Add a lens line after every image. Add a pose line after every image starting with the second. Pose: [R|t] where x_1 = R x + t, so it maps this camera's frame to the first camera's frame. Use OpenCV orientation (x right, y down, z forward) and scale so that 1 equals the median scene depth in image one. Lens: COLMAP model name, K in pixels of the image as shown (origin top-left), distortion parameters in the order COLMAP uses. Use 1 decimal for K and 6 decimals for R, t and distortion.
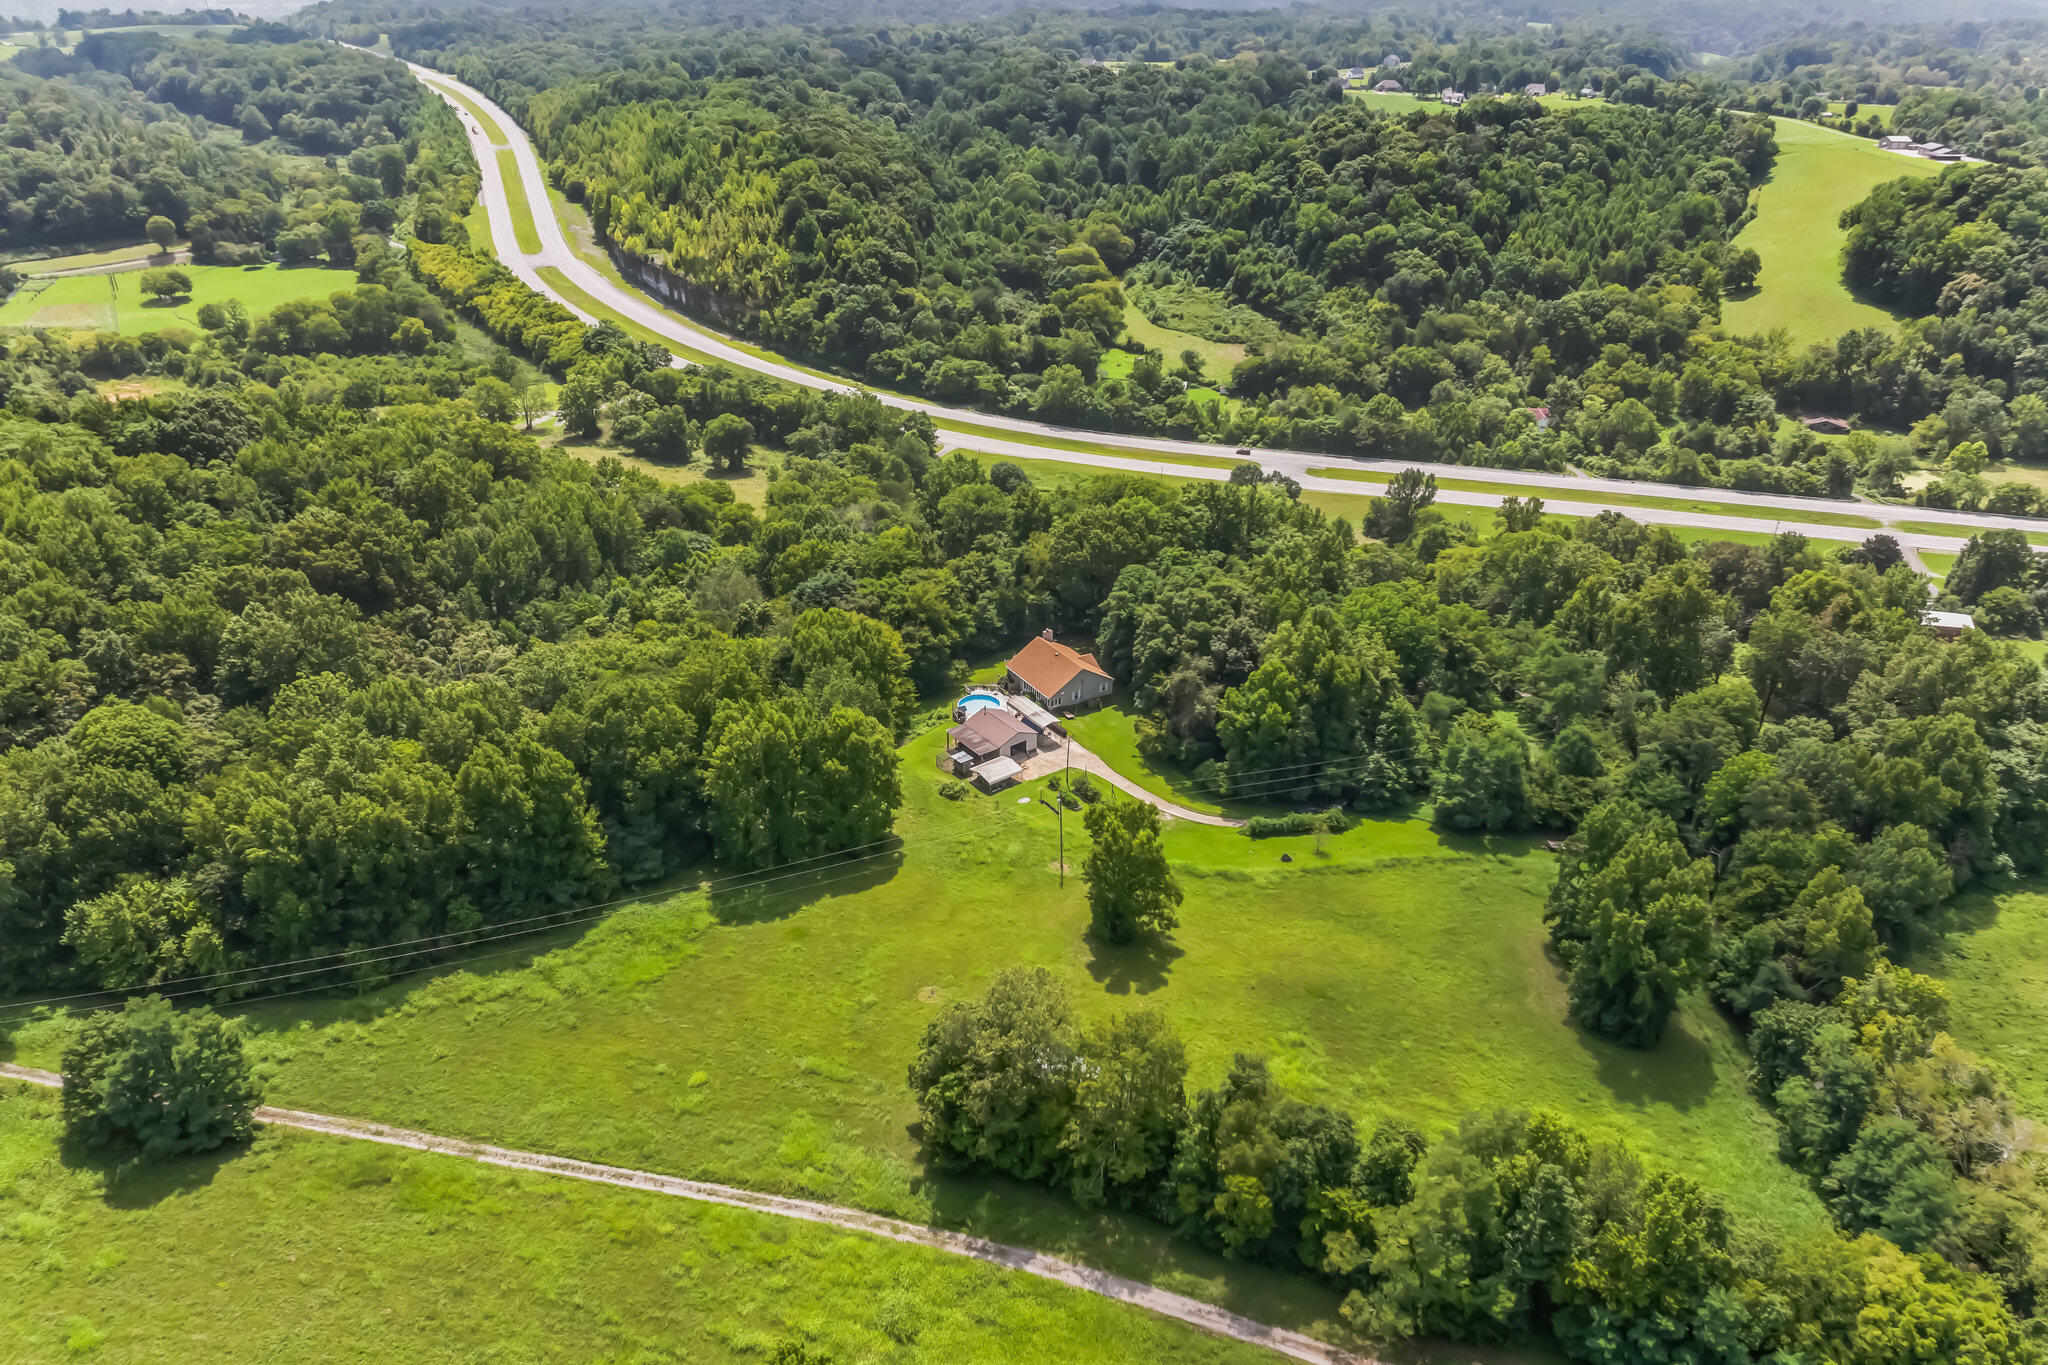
lens RADIAL K [[1413.6, 0, 1025.4], [0, 1413.6, 639.8], [0, 0, 1]] dist [-0.007221, -0.000903]
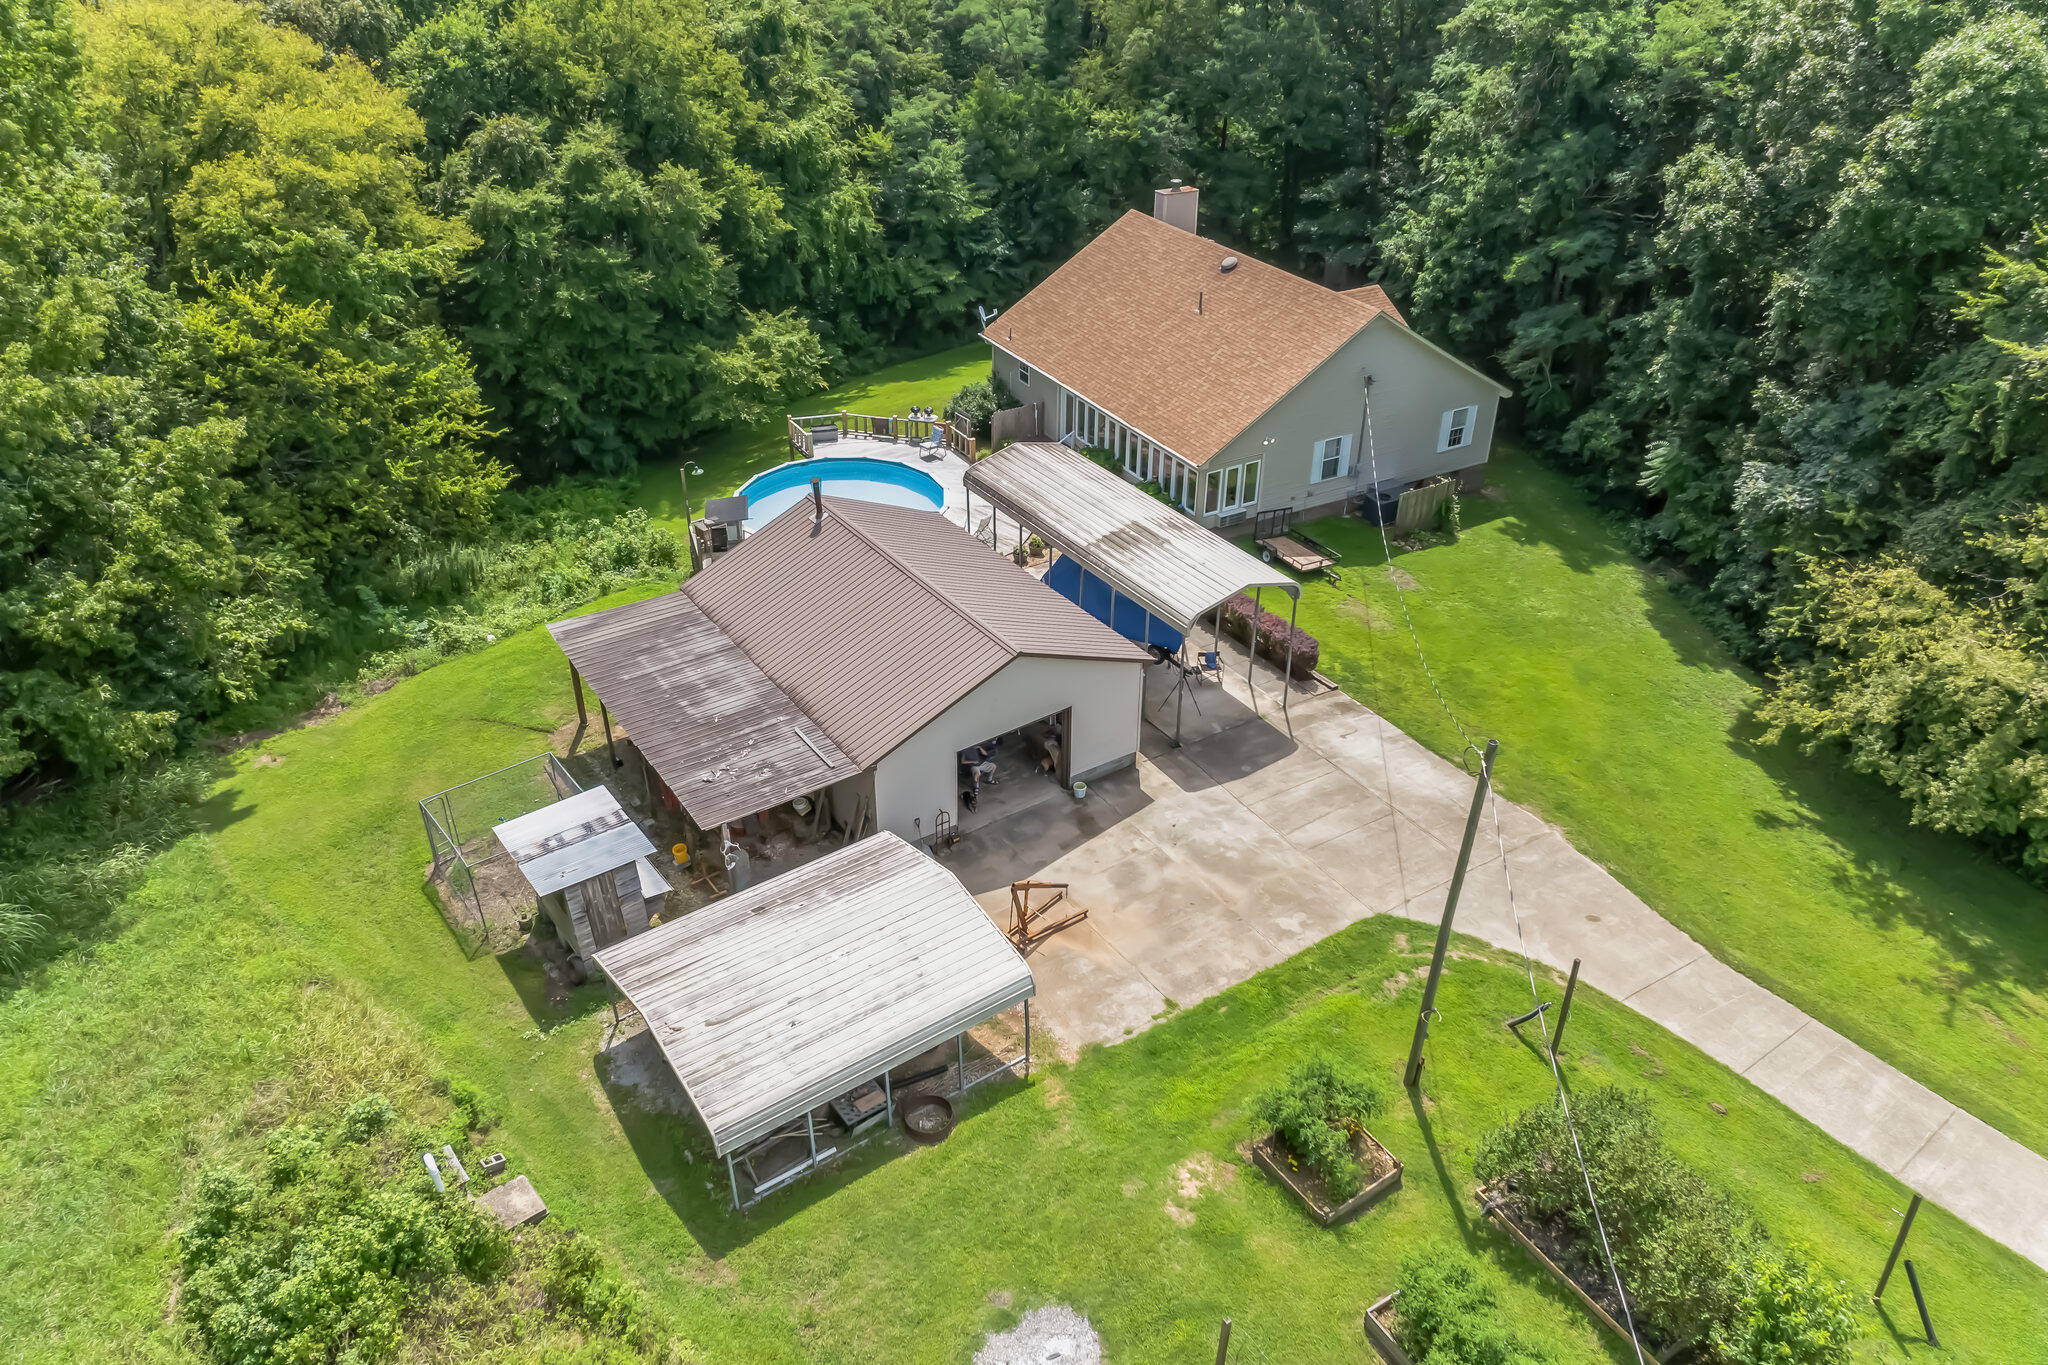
lens RADIAL K [[1413.6, 0, 1025.4], [0, 1413.6, 639.8], [0, 0, 1]] dist [-0.007221, -0.000903]
pose [[0.999382, 0.023315, -0.026297, -0.000408], [-0.021104, 0.996453, 0.081460, 0.050608], [0.028103, -0.080854, 0.996330, 0.829124]]
